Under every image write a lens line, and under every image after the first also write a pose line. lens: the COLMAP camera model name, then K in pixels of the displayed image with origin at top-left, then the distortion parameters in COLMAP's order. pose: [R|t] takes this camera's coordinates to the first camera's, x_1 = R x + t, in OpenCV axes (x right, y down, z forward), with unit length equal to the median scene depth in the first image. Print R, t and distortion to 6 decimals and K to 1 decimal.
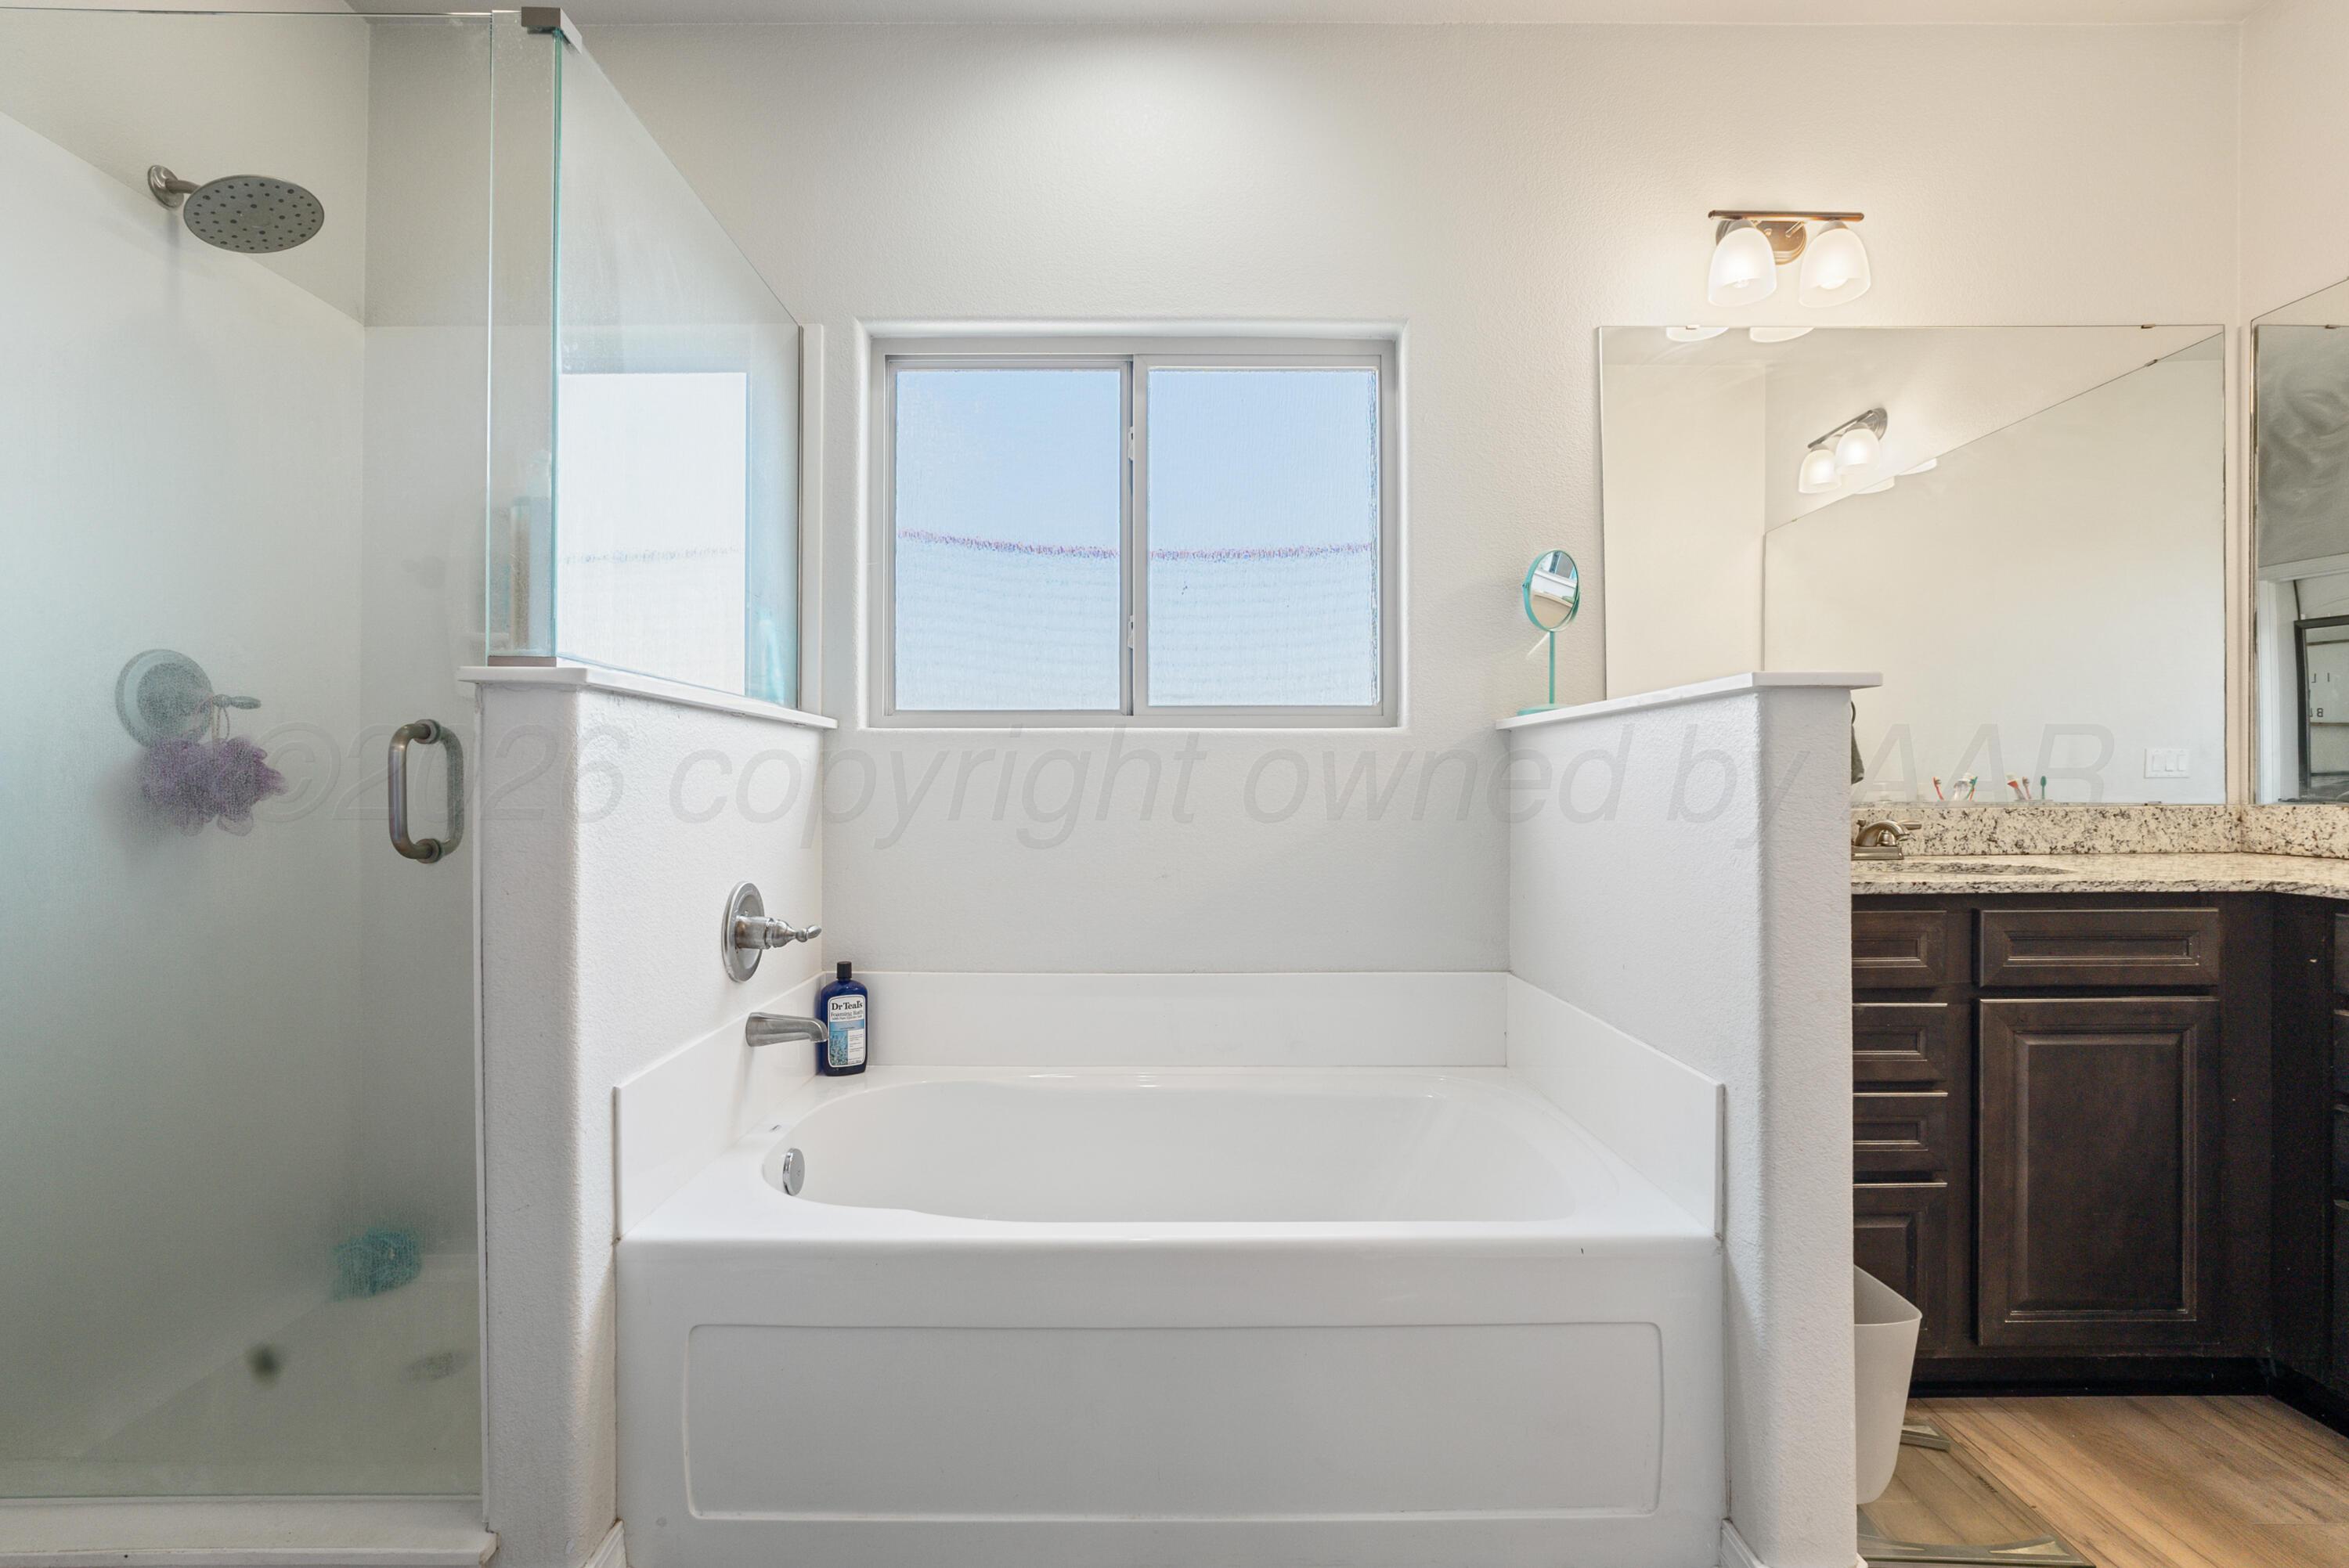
lens RADIAL K [[1062.4, 0, 1170.5], [0, 1062.4, 784.5], [0, 0, 1]] dist [-0.038017, 0.016311]
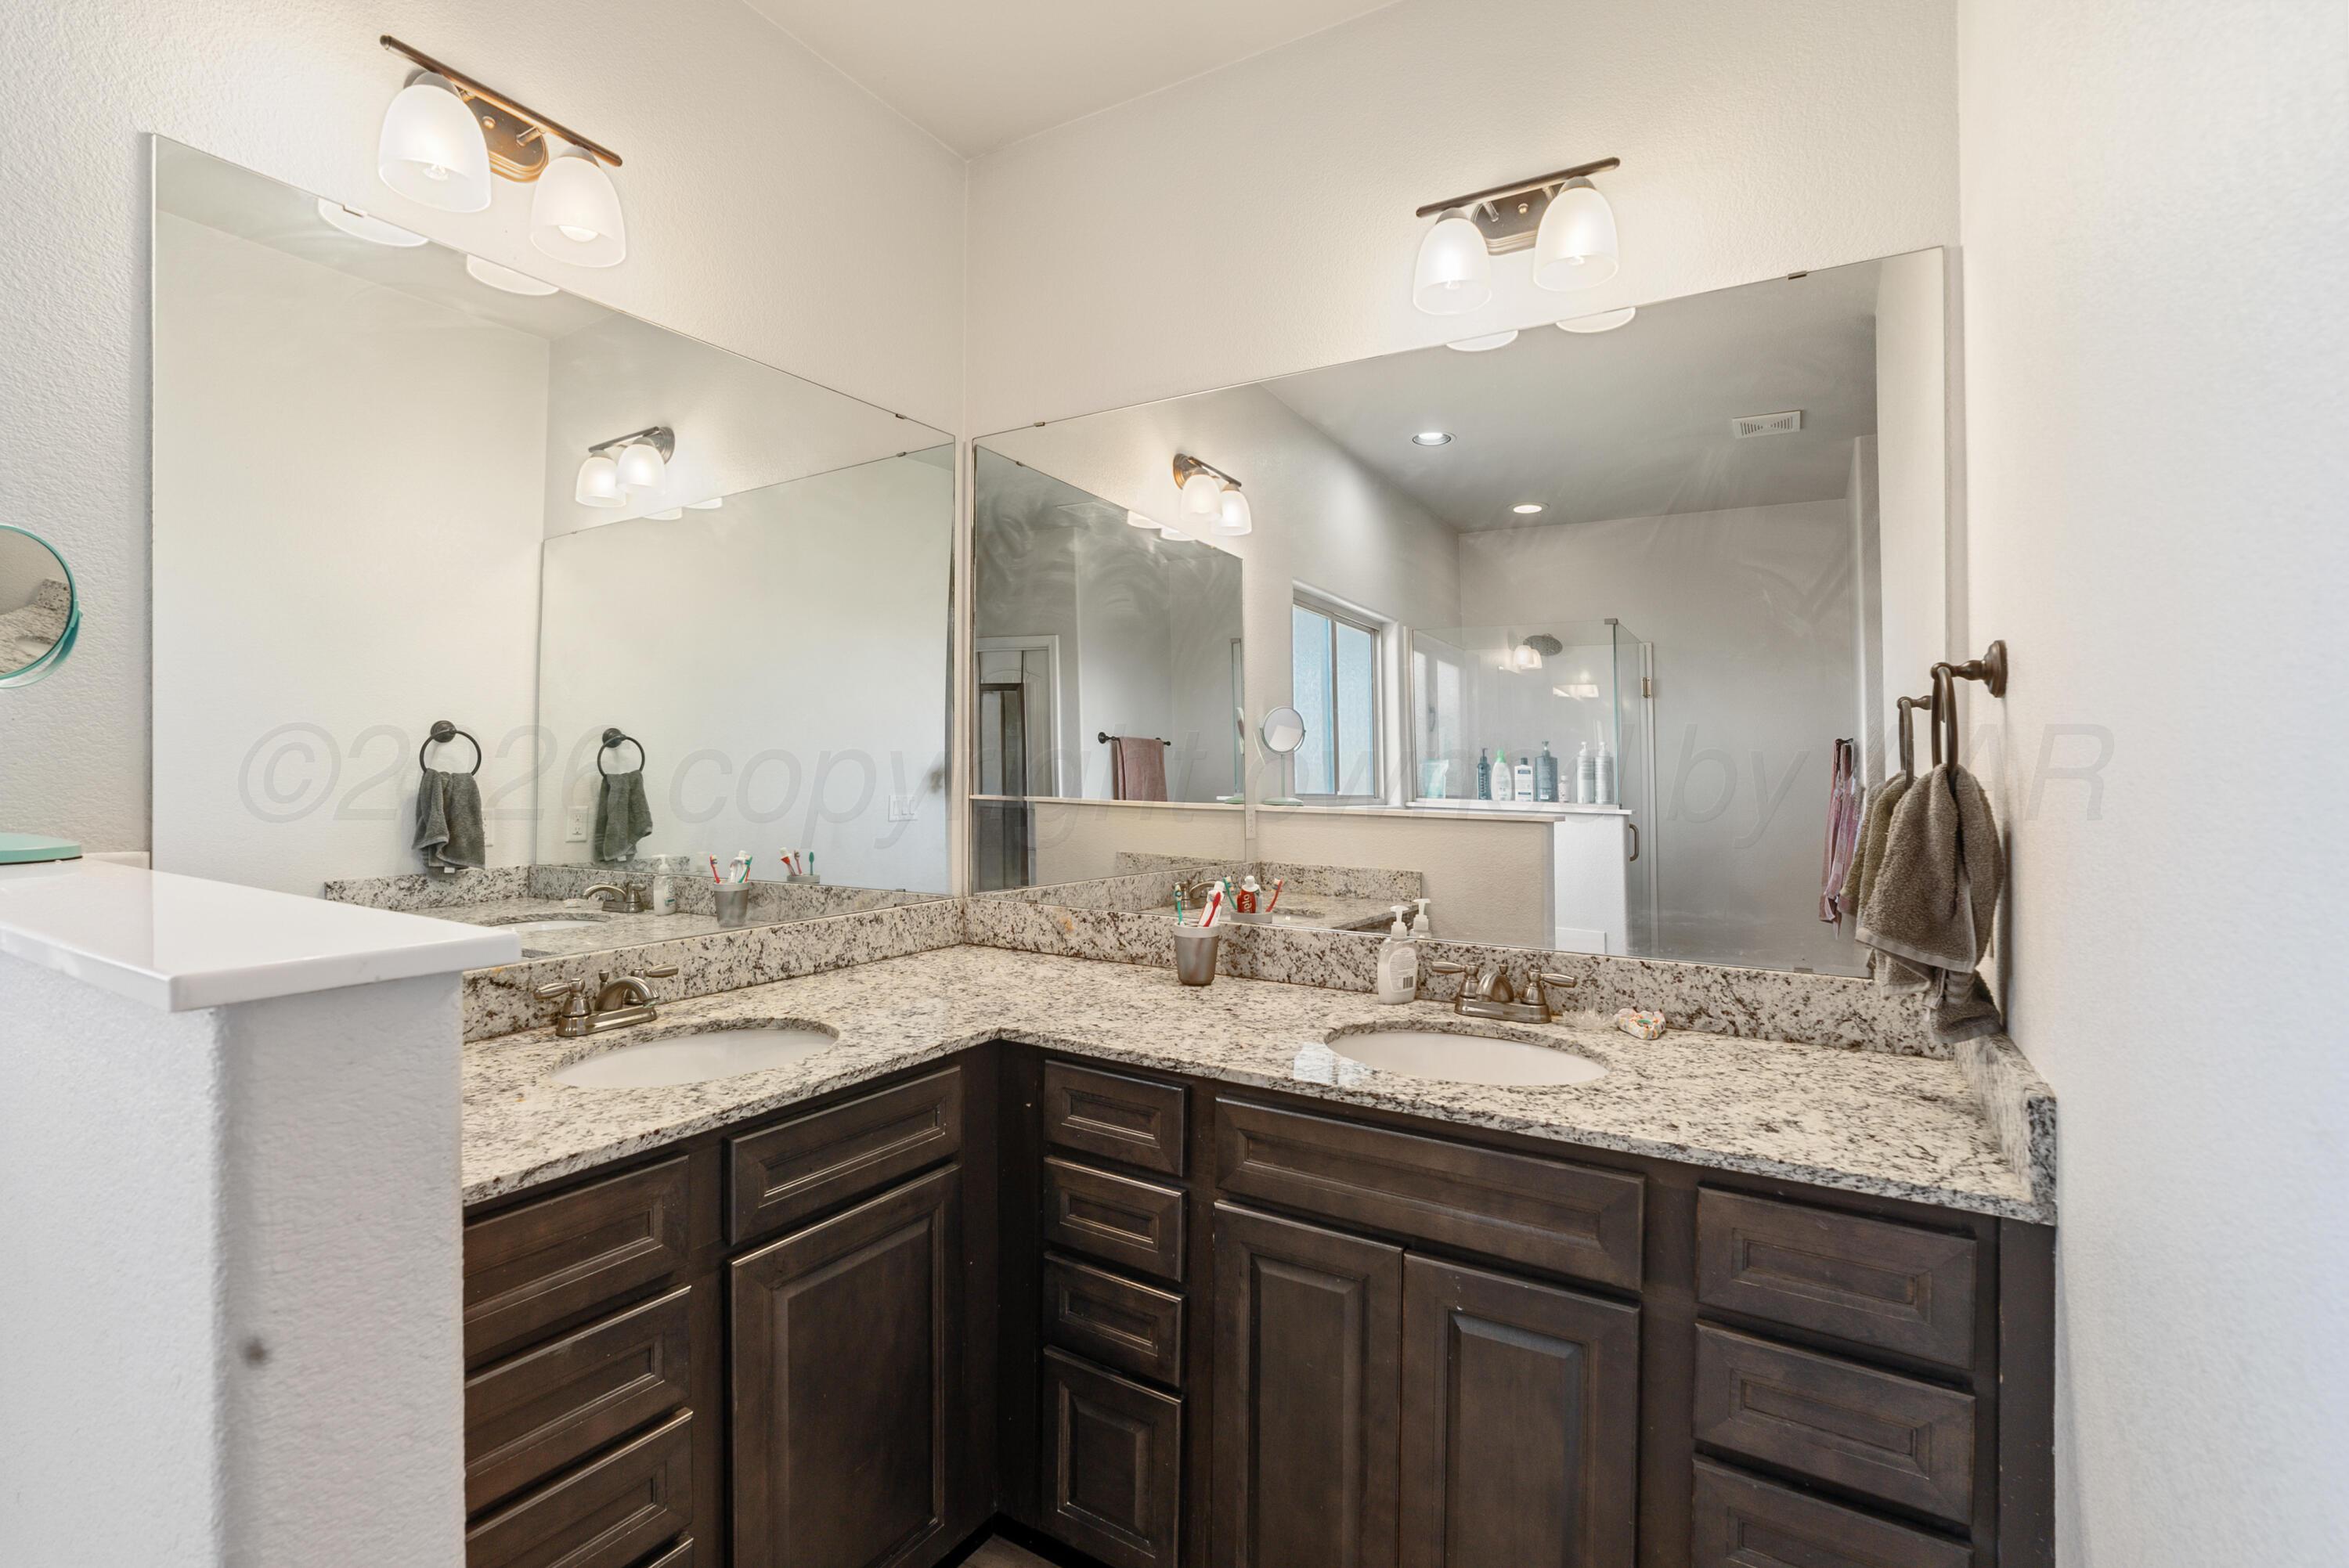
lens RADIAL K [[1062.4, 0, 1170.5], [0, 1062.4, 784.5], [0, 0, 1]] dist [-0.038017, 0.016311]
pose [[0.525707, -0.000191, 0.850665, 0.232026], [-0.006528, 0.999970, 0.004258, -0.101558], [-0.850640, -0.007792, 0.525690, 0.263293]]
